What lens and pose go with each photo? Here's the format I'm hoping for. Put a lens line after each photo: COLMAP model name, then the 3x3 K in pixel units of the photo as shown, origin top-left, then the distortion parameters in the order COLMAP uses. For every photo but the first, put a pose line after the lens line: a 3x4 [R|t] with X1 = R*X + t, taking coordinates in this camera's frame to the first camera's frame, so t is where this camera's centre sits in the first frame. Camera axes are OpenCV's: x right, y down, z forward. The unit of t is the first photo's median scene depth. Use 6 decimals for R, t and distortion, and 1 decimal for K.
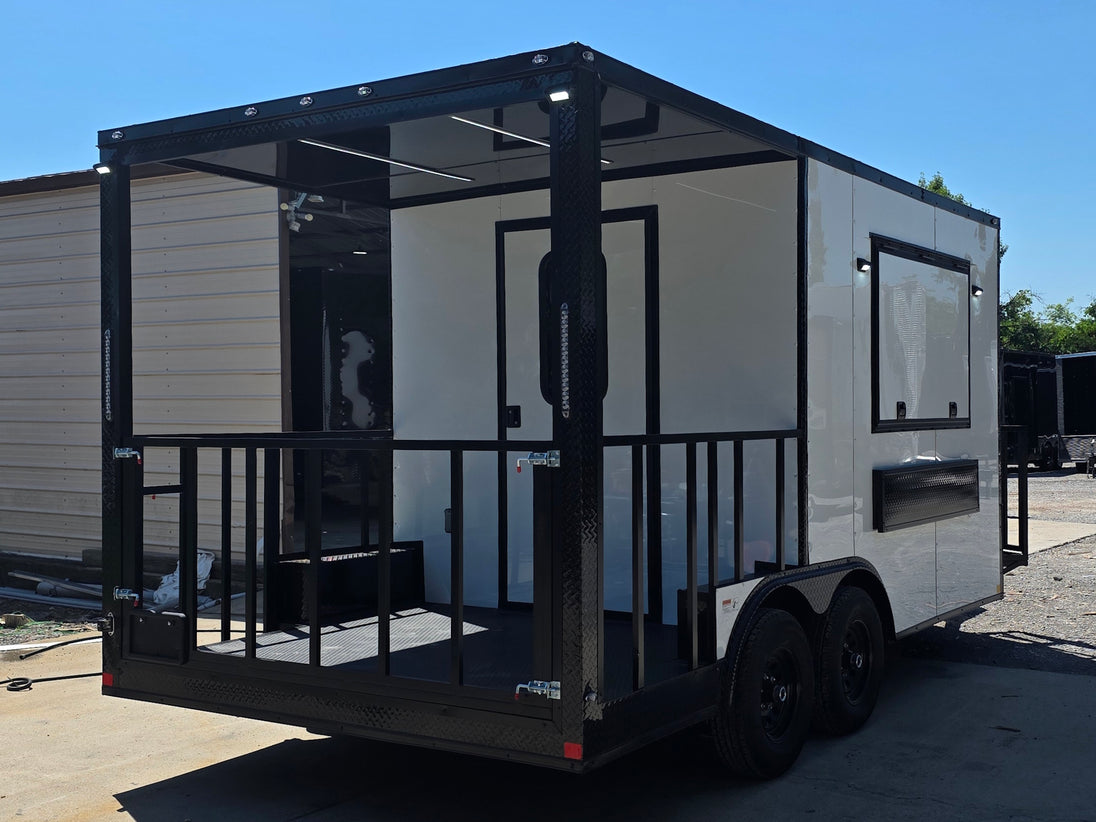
lens RADIAL K [[1430.5, 0, 539.8], [0, 1430.5, 421.2], [0, 0, 1]] dist [0.085492, 0.000000]
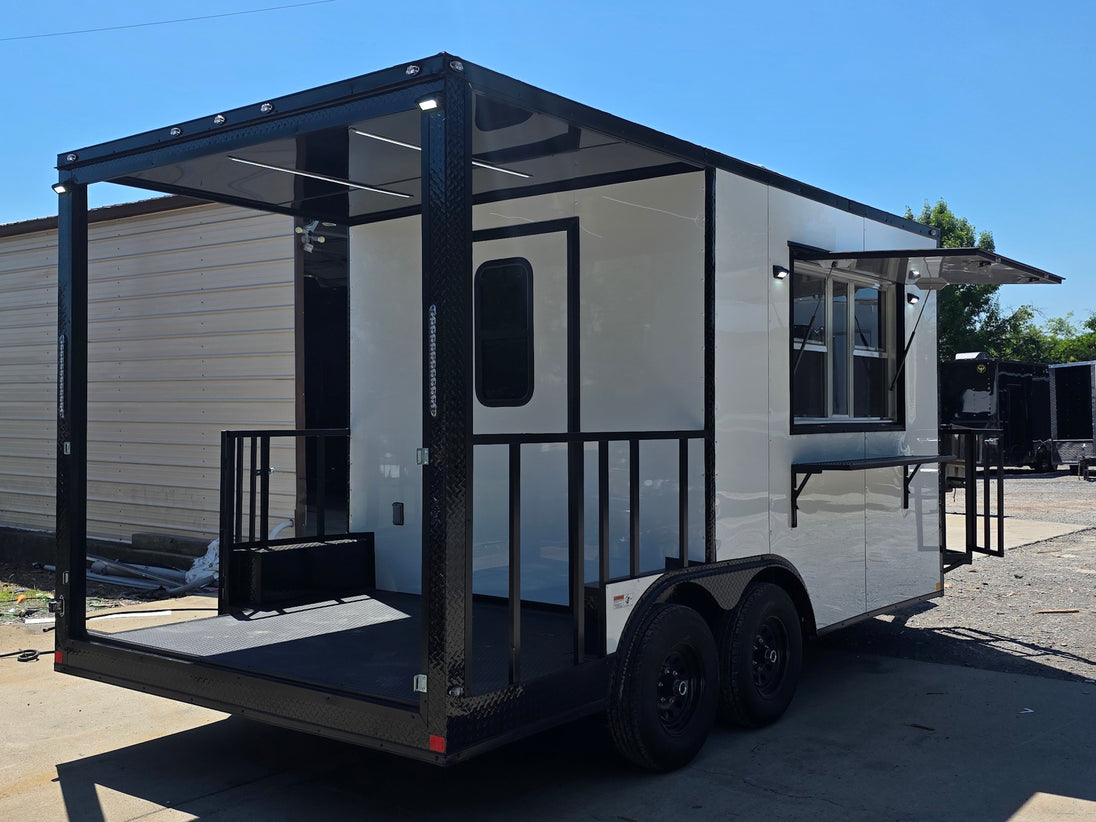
lens RADIAL K [[1183.6, 0, 552.5], [0, 1183.6, 401.8], [0, 0, 1]] dist [0.070347, 0.000000]
pose [[0.993541, 0.002942, -0.113438, 0.162567], [-0.005267, 0.999782, -0.020200, 0.003049], [0.113354, 0.020667, 0.993340, 0.135087]]
